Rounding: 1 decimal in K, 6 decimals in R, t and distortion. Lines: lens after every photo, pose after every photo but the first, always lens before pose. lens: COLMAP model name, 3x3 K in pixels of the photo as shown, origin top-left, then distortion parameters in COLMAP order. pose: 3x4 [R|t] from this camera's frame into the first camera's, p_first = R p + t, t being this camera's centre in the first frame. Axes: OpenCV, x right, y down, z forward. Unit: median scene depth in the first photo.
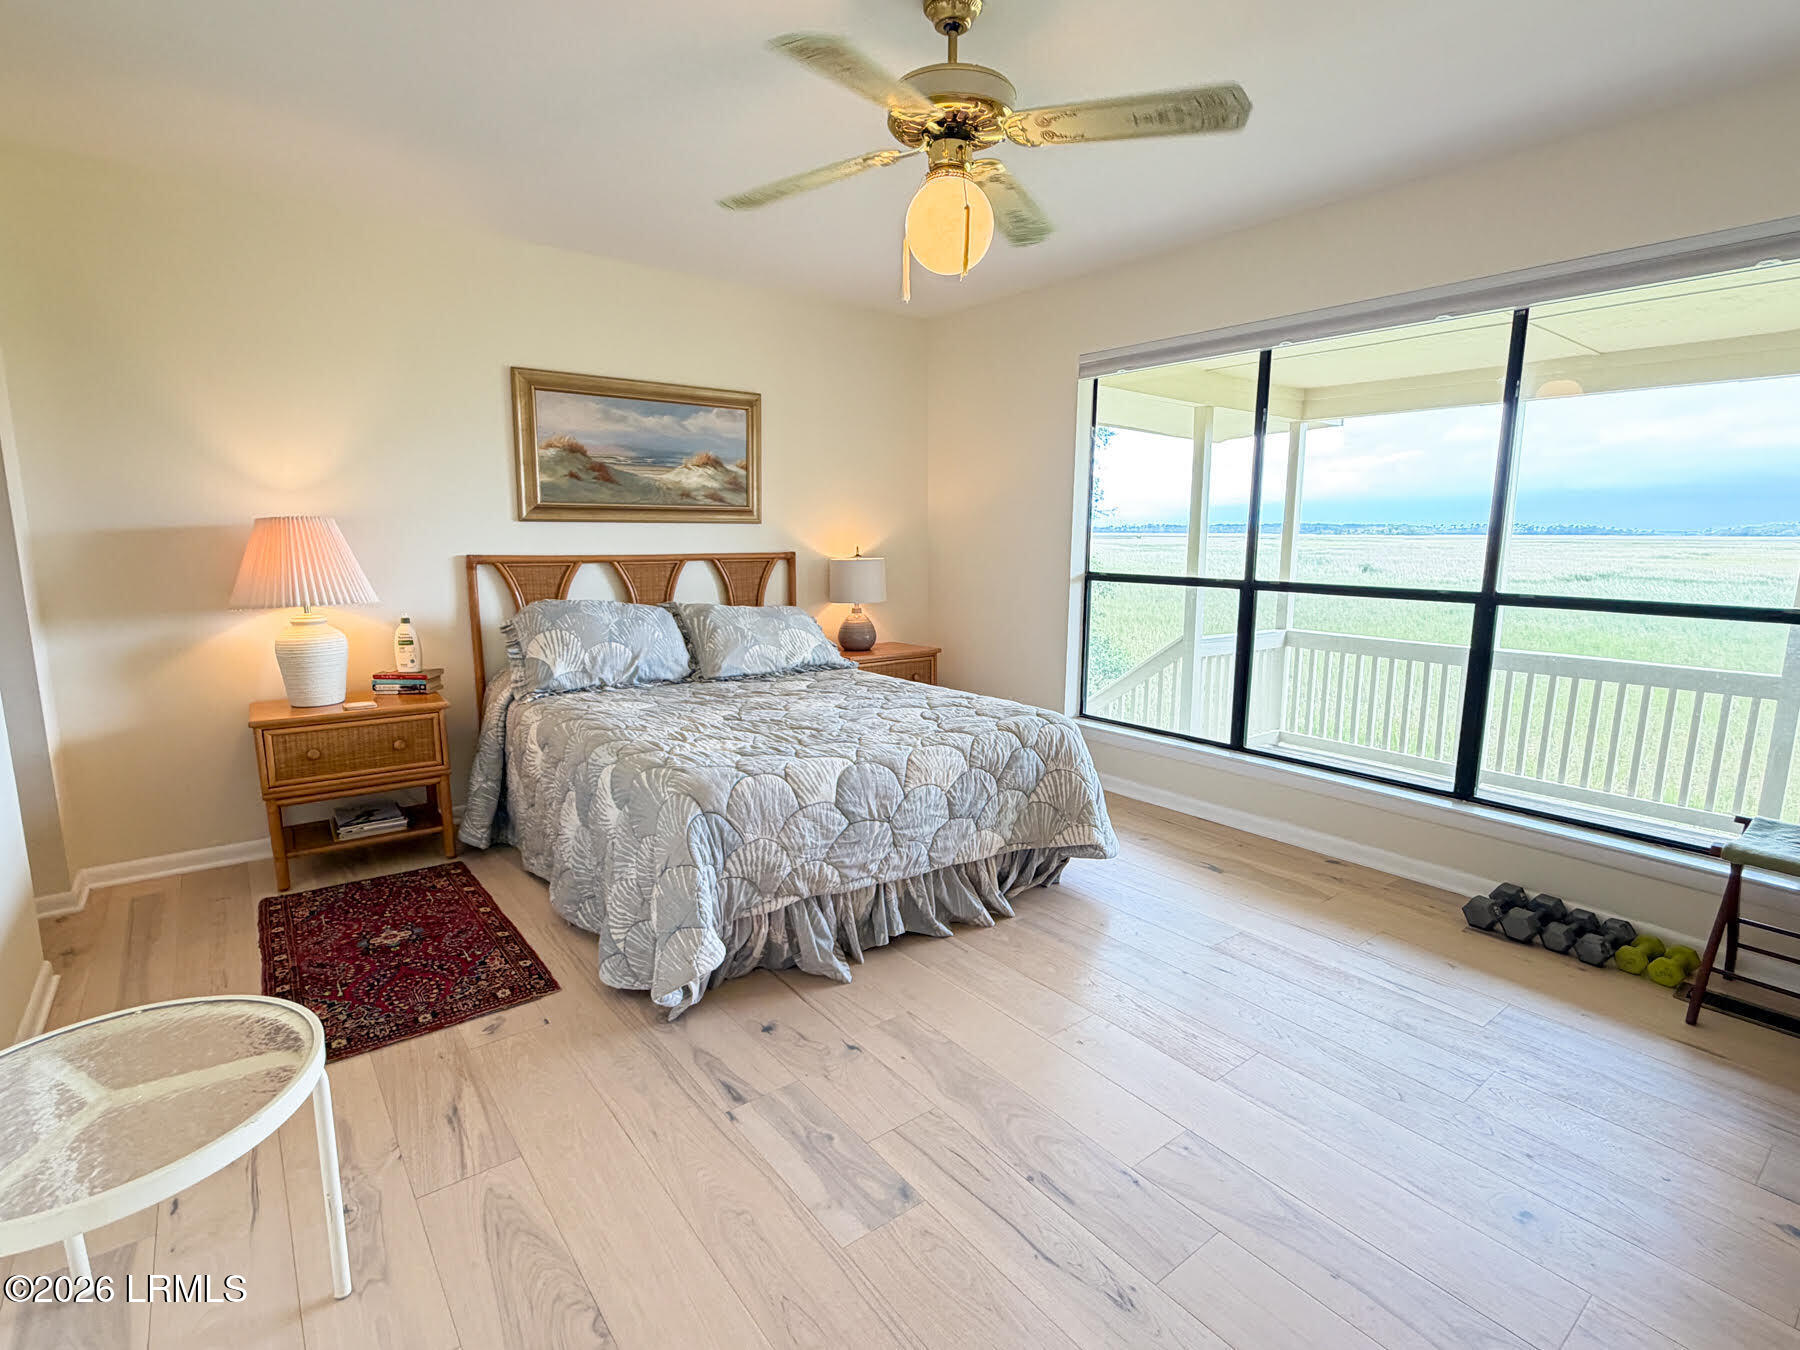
lens RADIAL K [[873.2, 0, 896.0], [0, 873.2, 674.1], [0, 0, 1]] dist [0.002170, -0.000018]
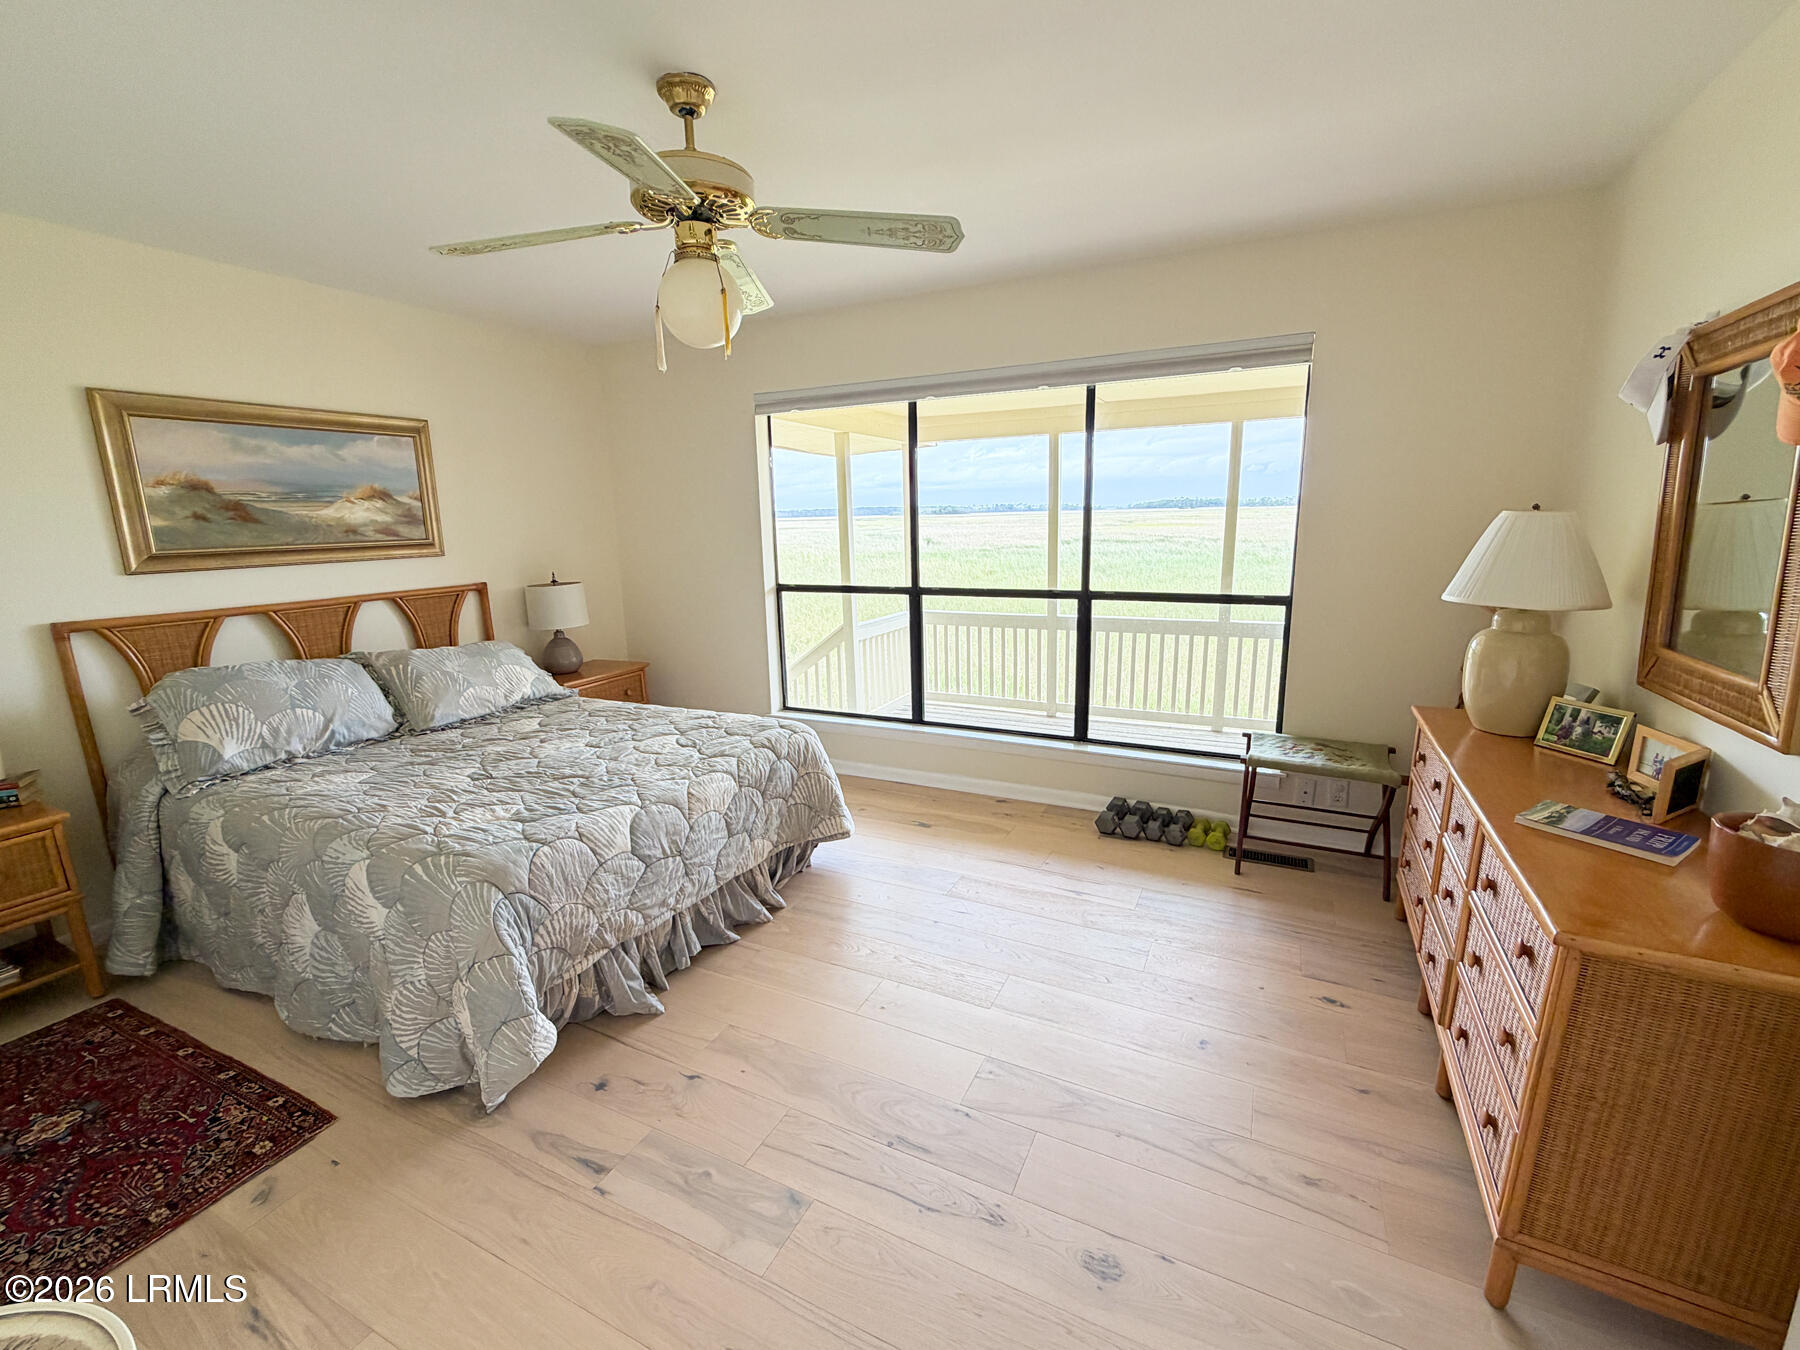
lens RADIAL K [[761.7, 0, 902.5], [0, 761.7, 678.1], [0, 0, 1]] dist [0.002253, 0.000189]
pose [[0.899687, -0.116628, 0.420668, -0.116609], [0.099585, 0.993074, 0.062341, -0.068957], [-0.425025, -0.014195, 0.905070, 0.039204]]
